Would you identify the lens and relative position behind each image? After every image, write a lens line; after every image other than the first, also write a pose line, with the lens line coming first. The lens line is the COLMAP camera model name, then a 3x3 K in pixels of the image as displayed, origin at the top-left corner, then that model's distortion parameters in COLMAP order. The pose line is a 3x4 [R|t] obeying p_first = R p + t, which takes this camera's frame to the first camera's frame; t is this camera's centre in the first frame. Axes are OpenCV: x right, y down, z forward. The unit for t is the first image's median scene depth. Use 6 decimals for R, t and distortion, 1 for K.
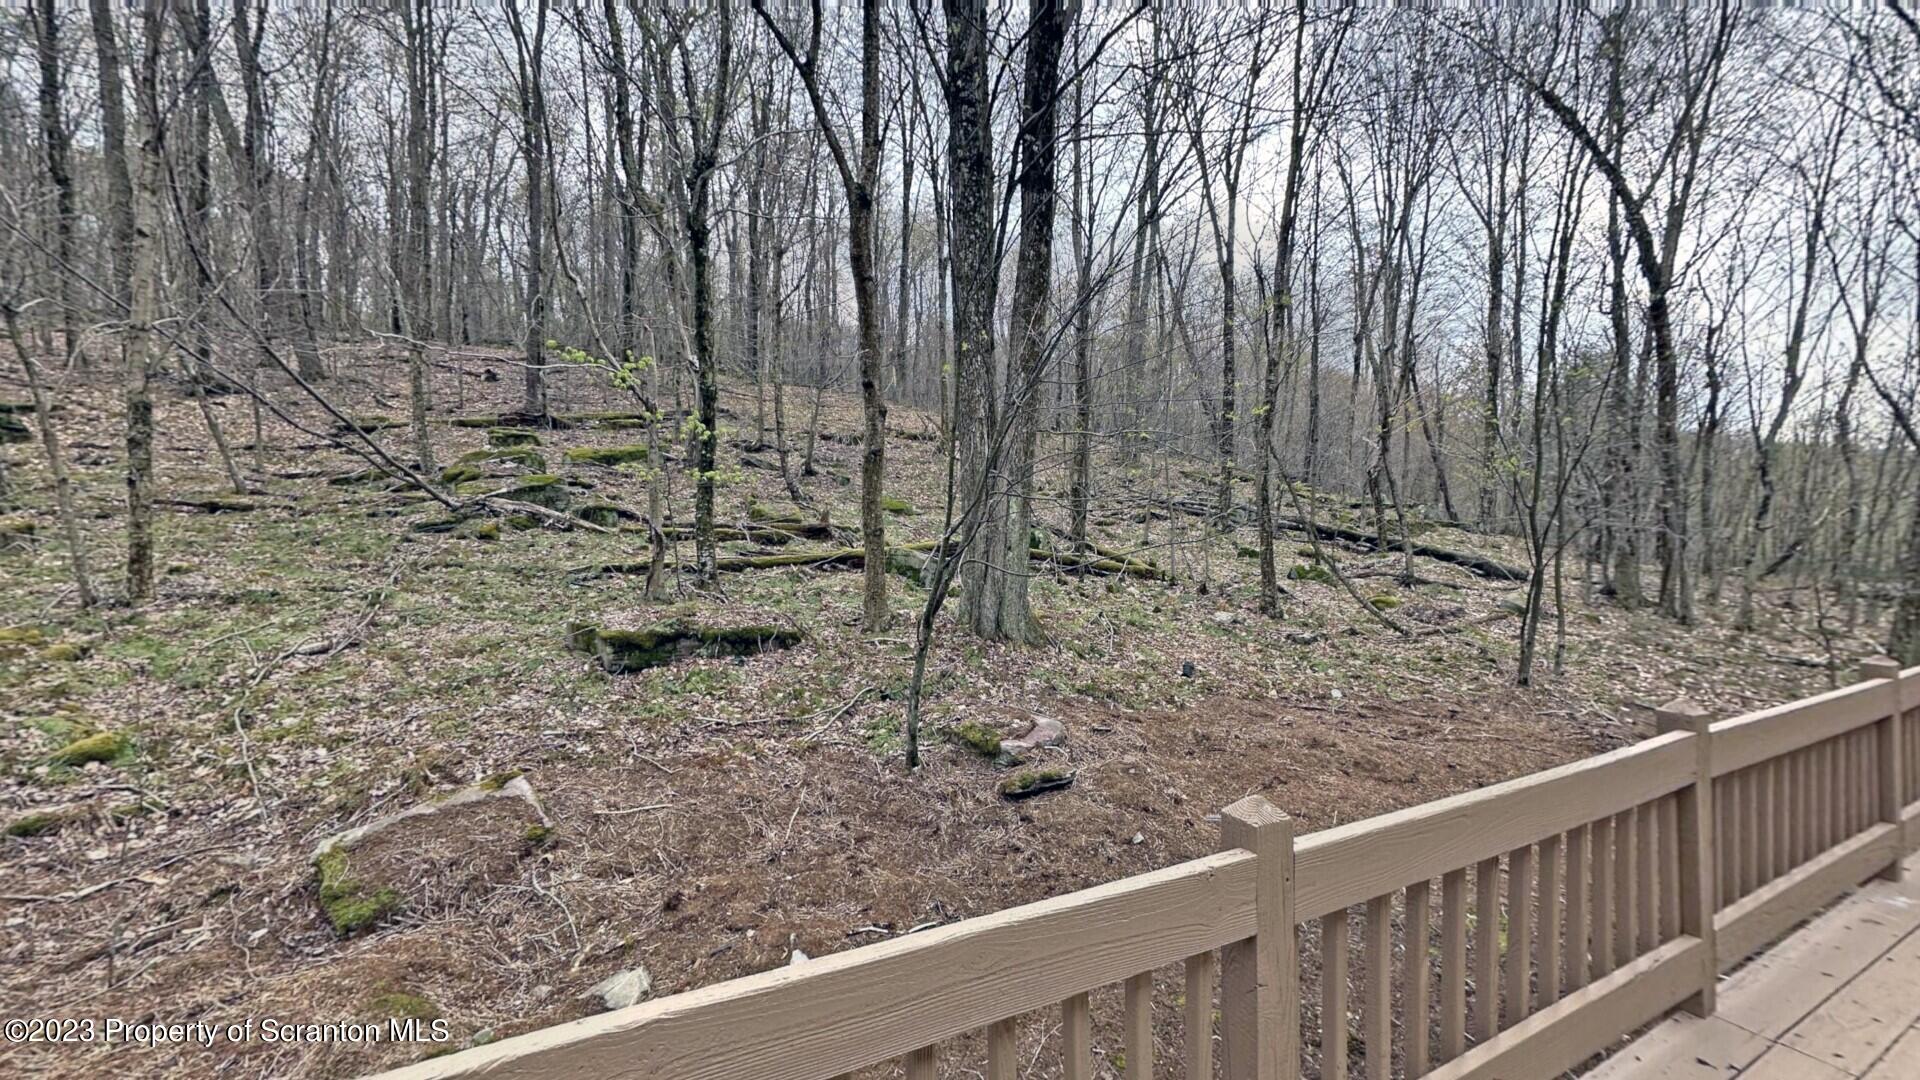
lens RADIAL K [[706.1, 0, 960.0], [0, 706.1, 540.0], [0, 0, 1]] dist [0.000468, 0.000063]
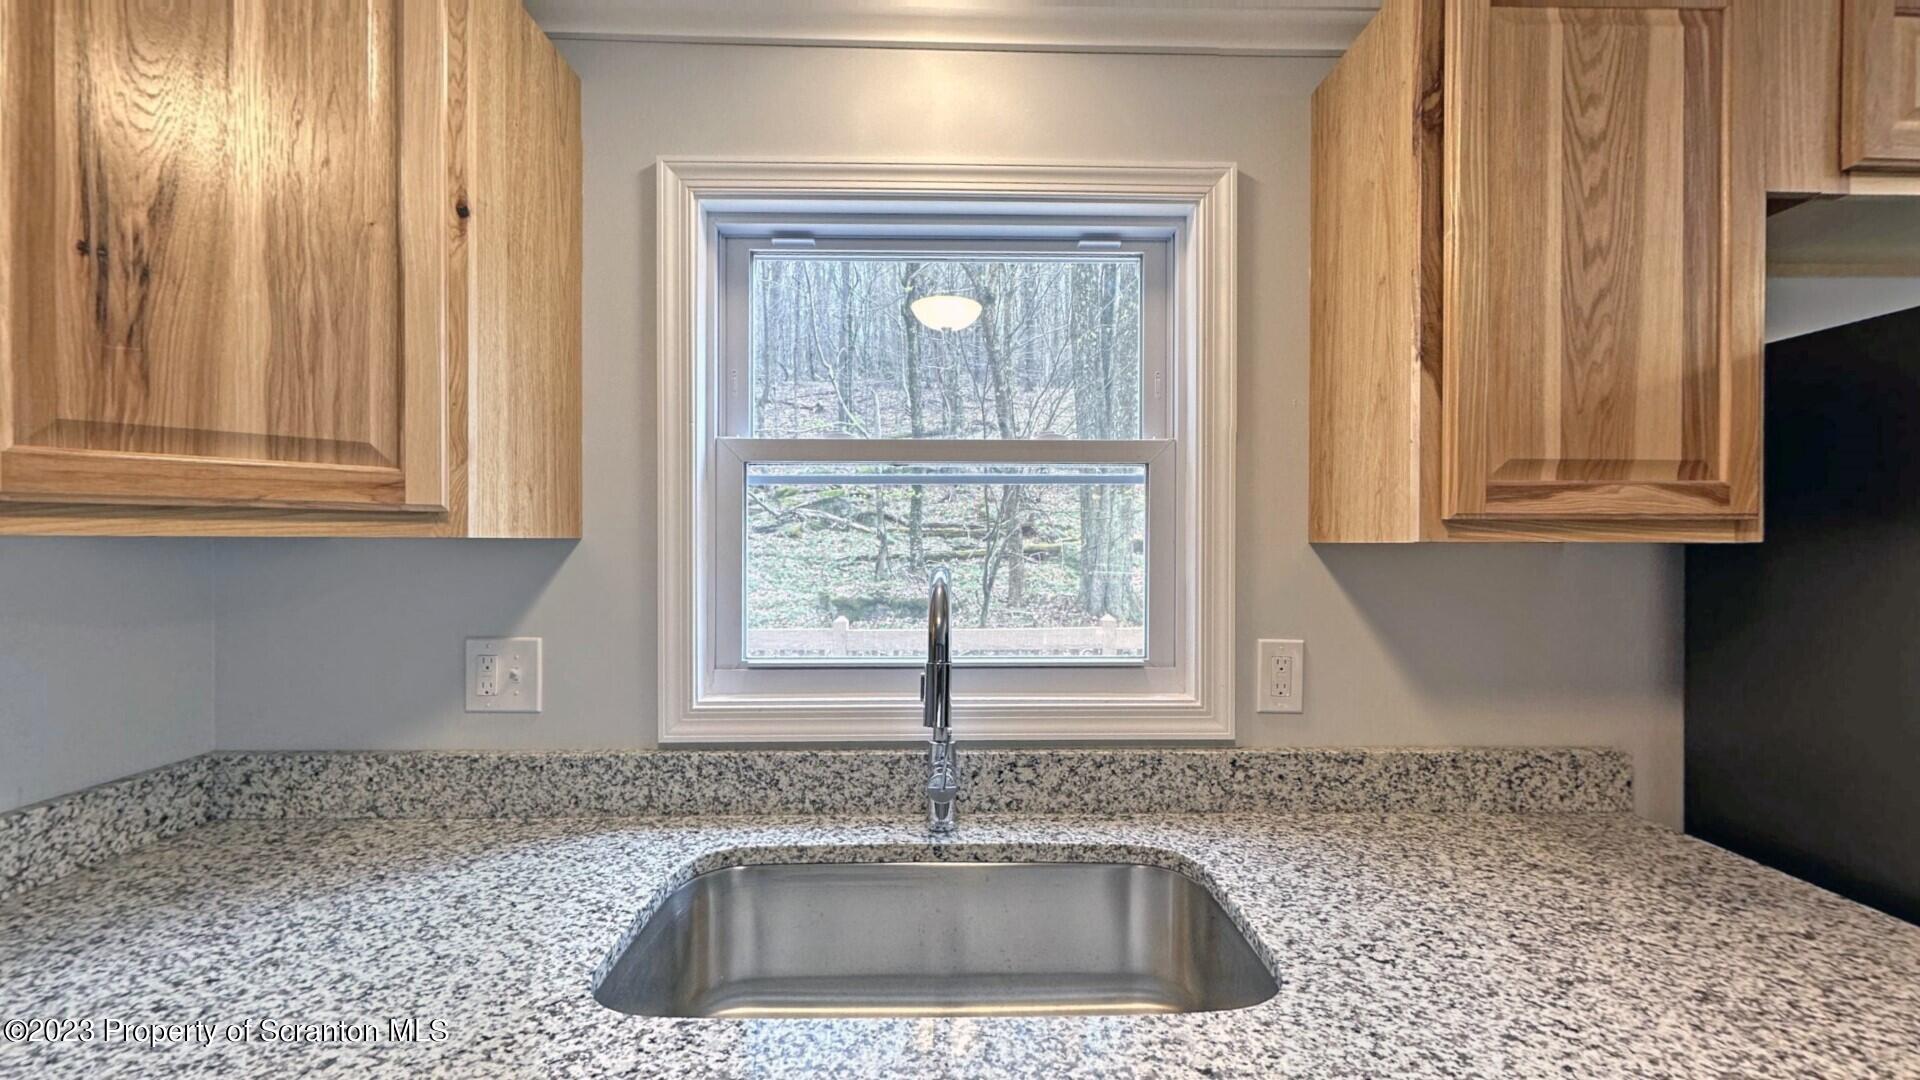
lens RADIAL K [[743.1, 0, 956.2], [0, 743.1, 540.3], [0, 0, 1]] dist [-0.000400, -0.000047]
pose [[0.902972, -0.002044, -0.429694, 0.354753], [0.006878, 0.999929, 0.009699, -0.009339], [0.429644, -0.011713, 0.902922, -0.297200]]
